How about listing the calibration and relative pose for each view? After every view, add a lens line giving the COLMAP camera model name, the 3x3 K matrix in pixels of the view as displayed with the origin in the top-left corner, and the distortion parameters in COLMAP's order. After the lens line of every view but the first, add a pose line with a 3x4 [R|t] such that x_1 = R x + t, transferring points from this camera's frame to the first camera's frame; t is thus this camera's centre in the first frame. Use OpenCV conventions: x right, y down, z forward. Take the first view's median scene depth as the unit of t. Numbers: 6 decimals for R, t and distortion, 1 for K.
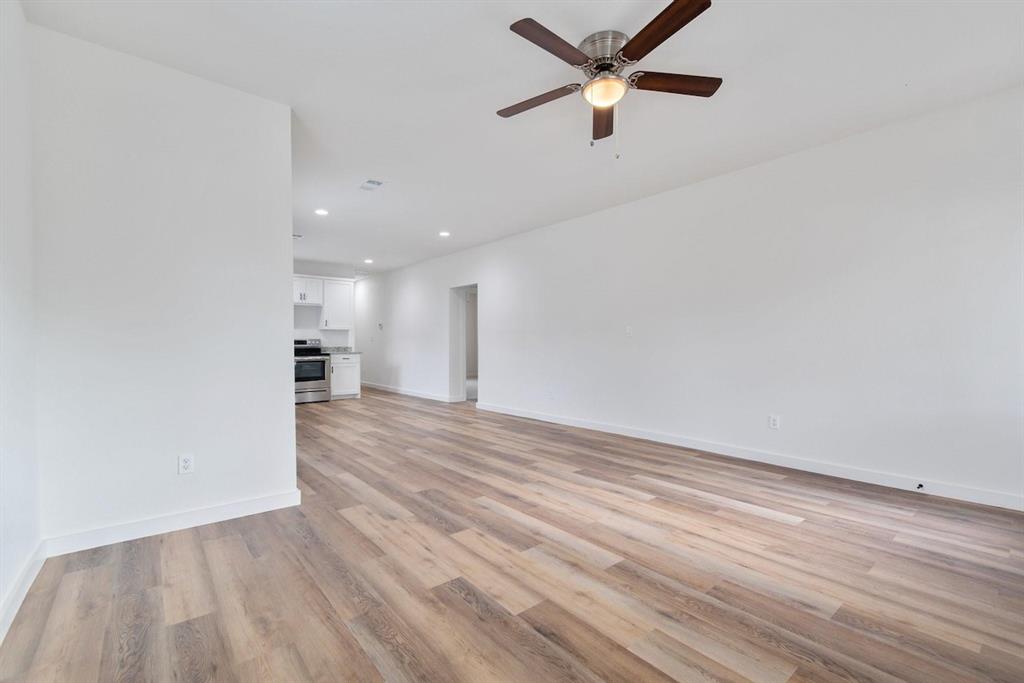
lens RADIAL K [[453.9, 0, 514.8], [0, 453.9, 342.3], [0, 0, 1]] dist [0.003016, -0.000138]
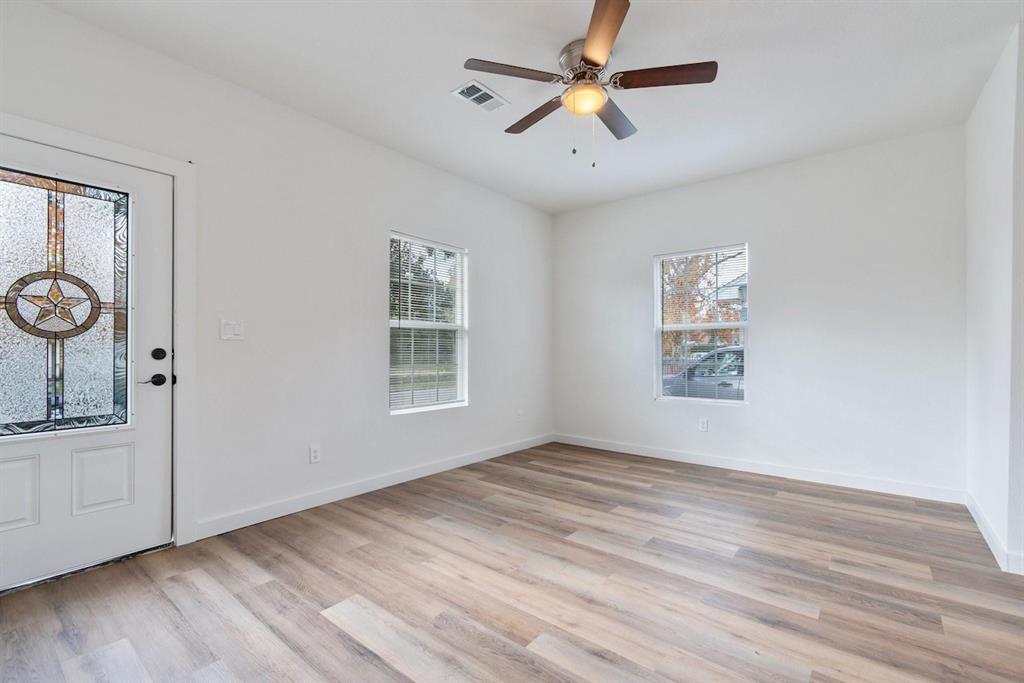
lens RADIAL K [[453.9, 0, 514.8], [0, 453.9, 342.3], [0, 0, 1]] dist [0.003016, -0.000138]
pose [[-0.979543, 0.001732, -0.201227, 0.594235], [0.005432, 0.999826, -0.017837, -0.002258], [0.201161, -0.018565, -0.979382, 2.104468]]
